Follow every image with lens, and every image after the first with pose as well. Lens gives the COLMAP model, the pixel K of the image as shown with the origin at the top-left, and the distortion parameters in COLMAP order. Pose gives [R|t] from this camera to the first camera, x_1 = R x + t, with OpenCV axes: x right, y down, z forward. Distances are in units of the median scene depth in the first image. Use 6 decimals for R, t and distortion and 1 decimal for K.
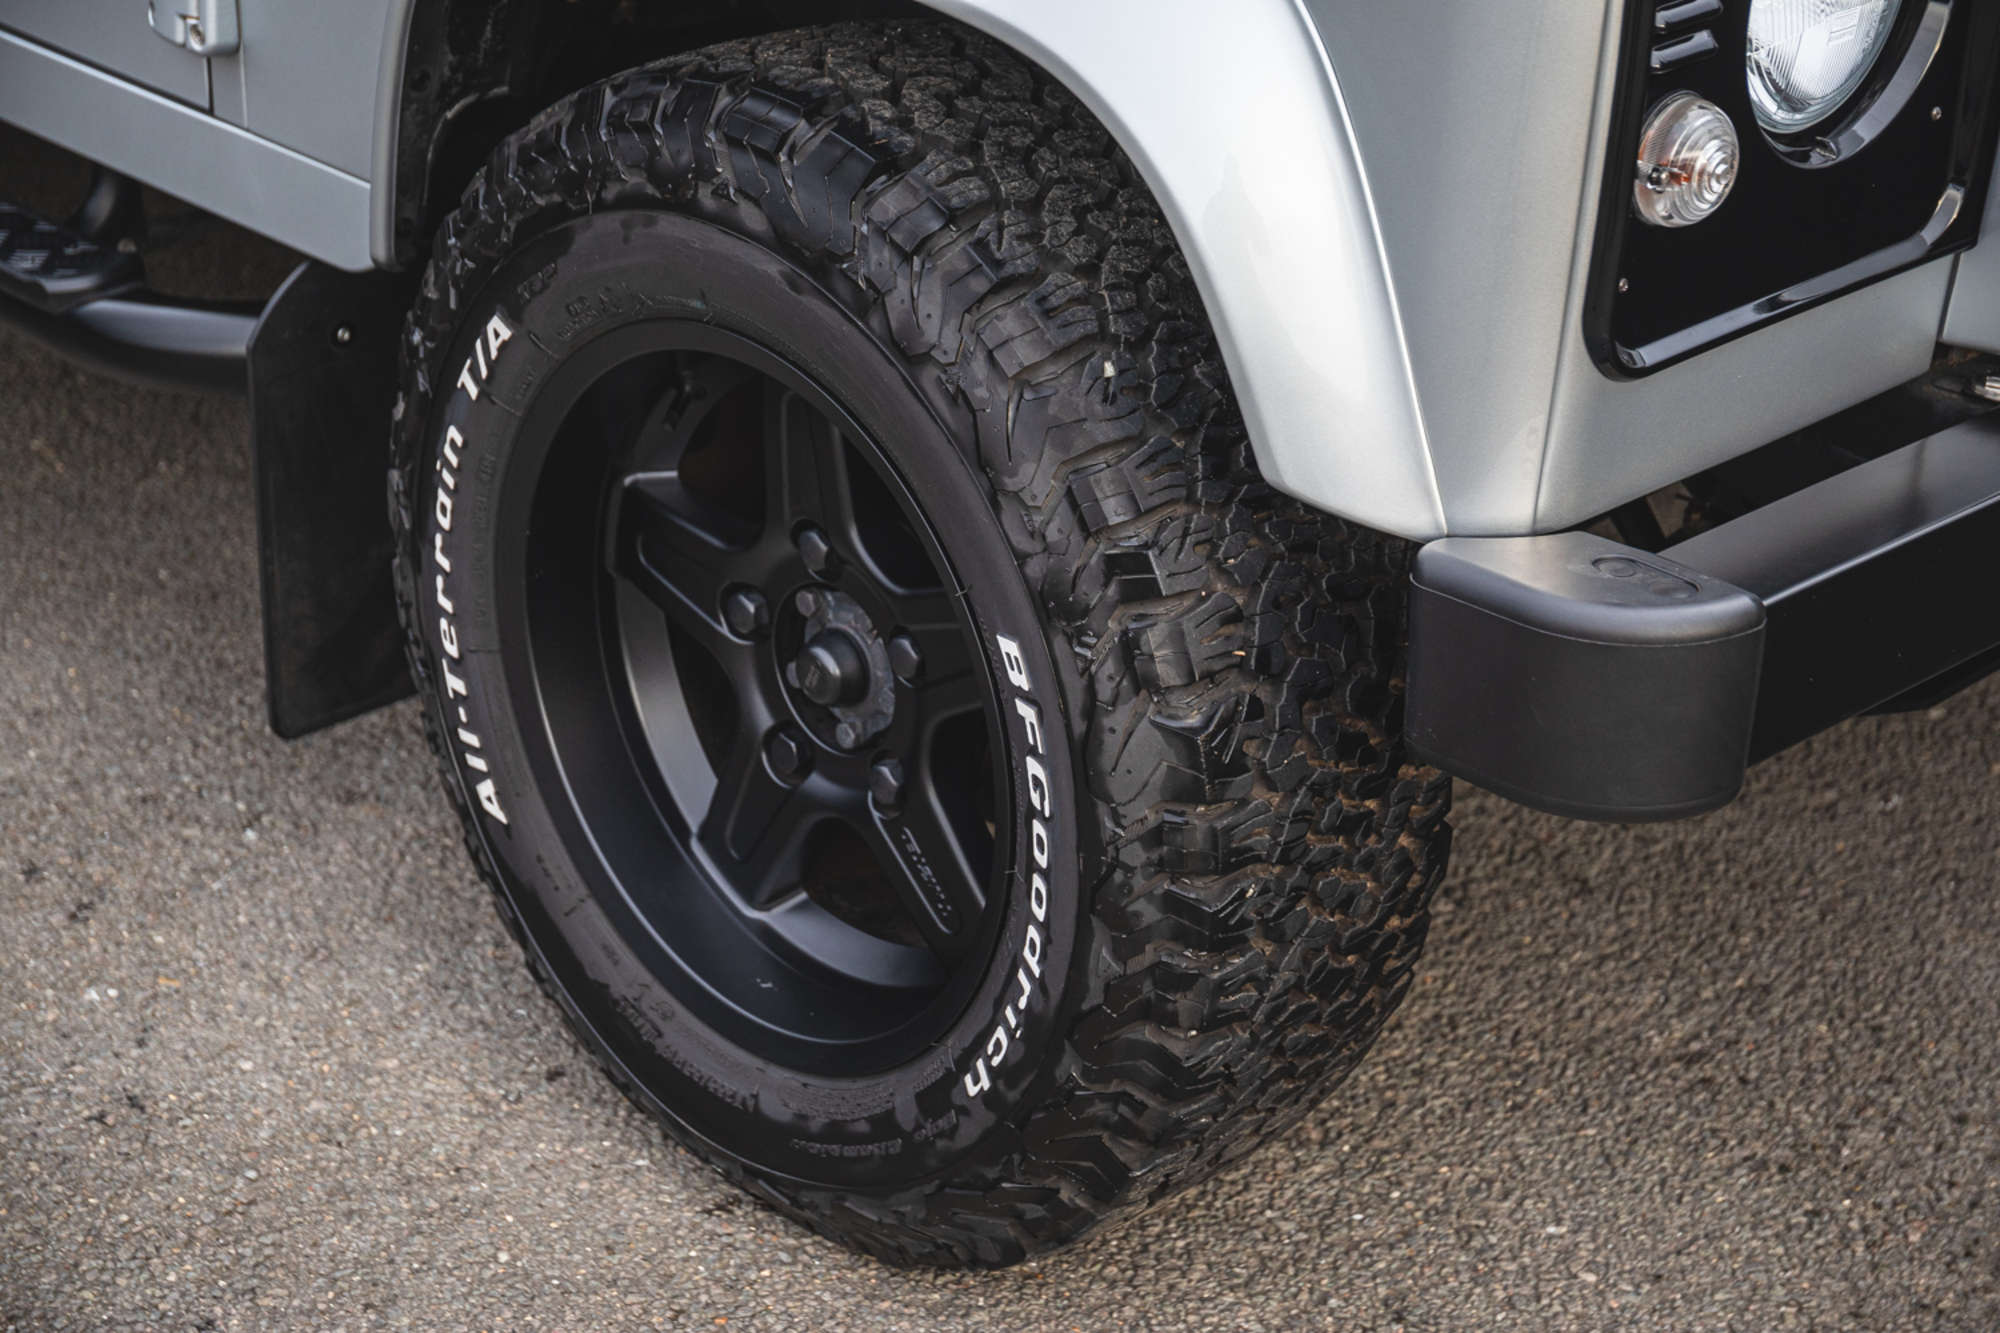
lens RADIAL K [[3580.3, 0, 1080.6], [0, 3580.3, 649.1], [0, 0, 1]] dist [0.110864, 0.000000]
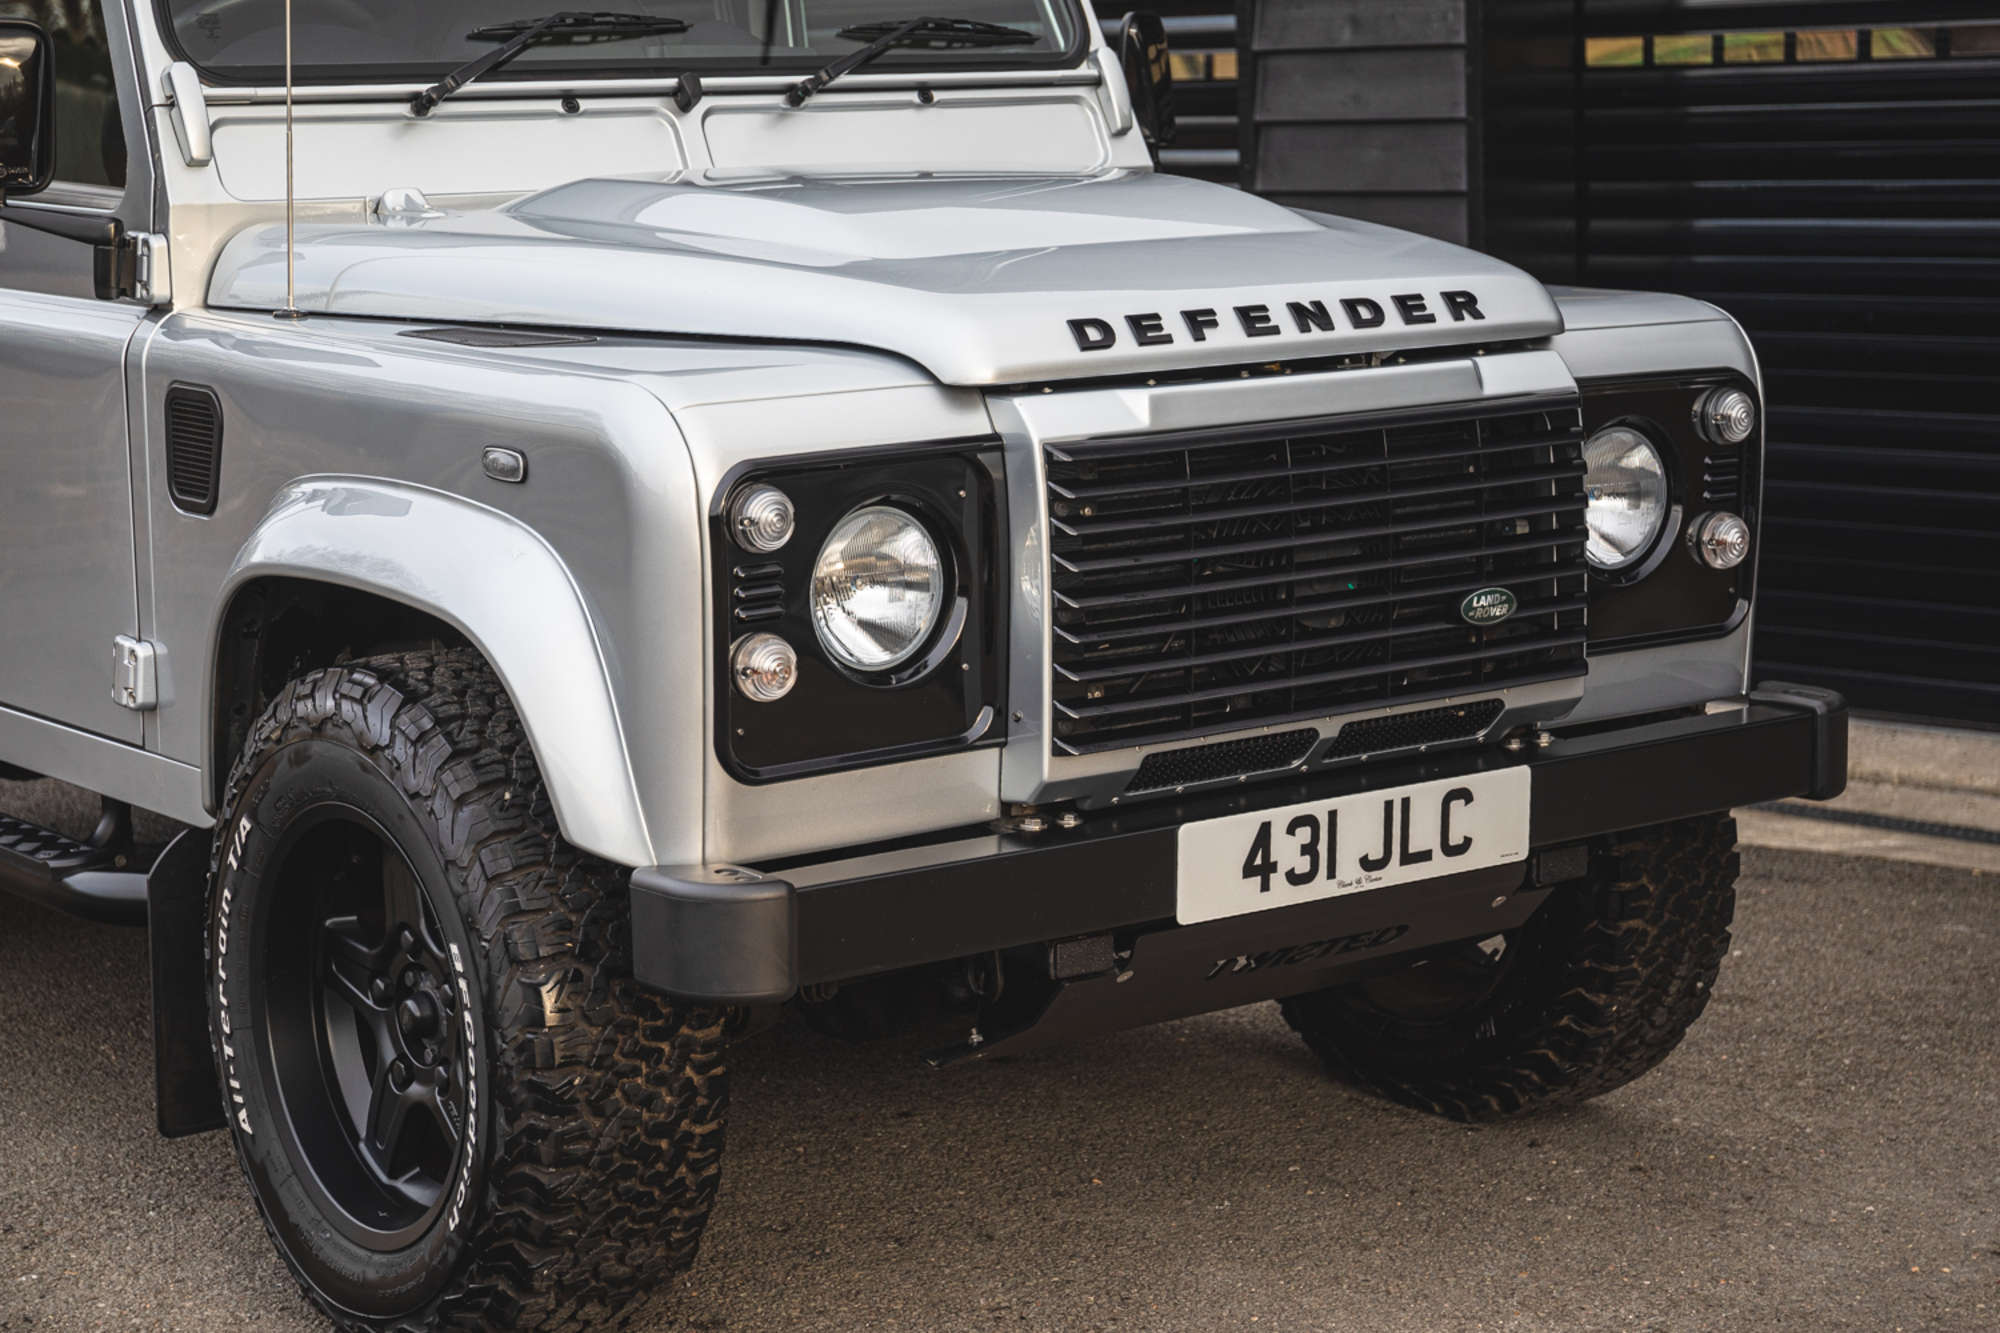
lens RADIAL K [[3580.3, 0, 1058.7], [0, 3580.3, 679.1], [0, 0, 1]] dist [0.110864, 0.000000]
pose [[0.994315, -0.014159, -0.105537, 0.469781], [-0.014597, 0.963639, -0.266810, 0.342461], [0.105477, 0.266833, 0.957953, -0.745104]]
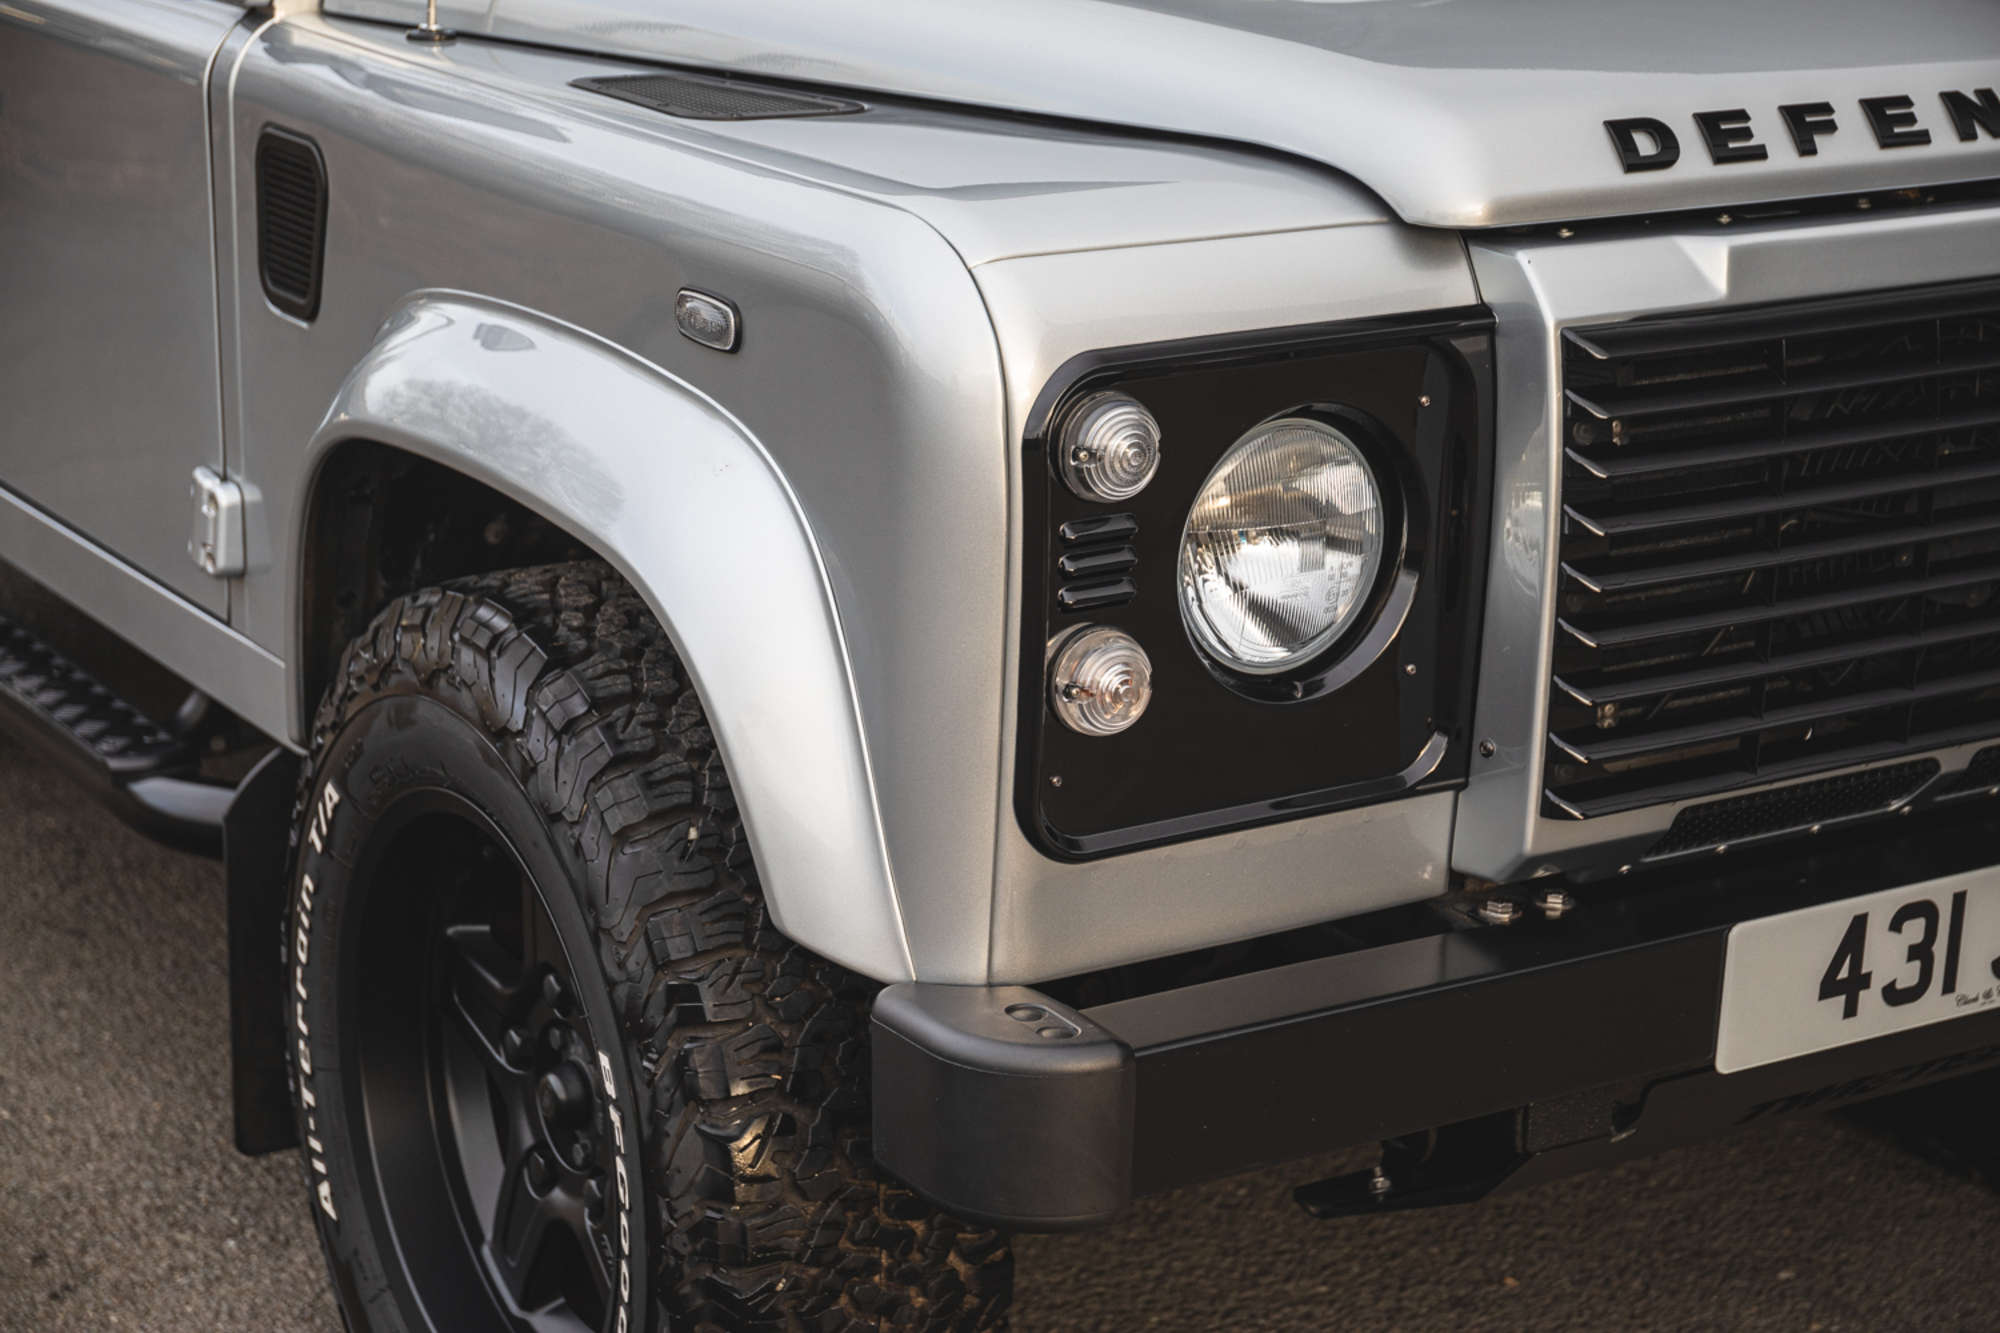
lens RADIAL K [[3580.3, 0, 1037.9], [0, 3580.3, 660.7], [0, 0, 1]] dist [0.110864, 0.000000]
pose [[0.980501, 0.052048, -0.189498, 0.332830], [-0.083823, 0.982936, -0.163741, 0.050789], [0.177742, 0.176433, 0.968132, -0.156627]]
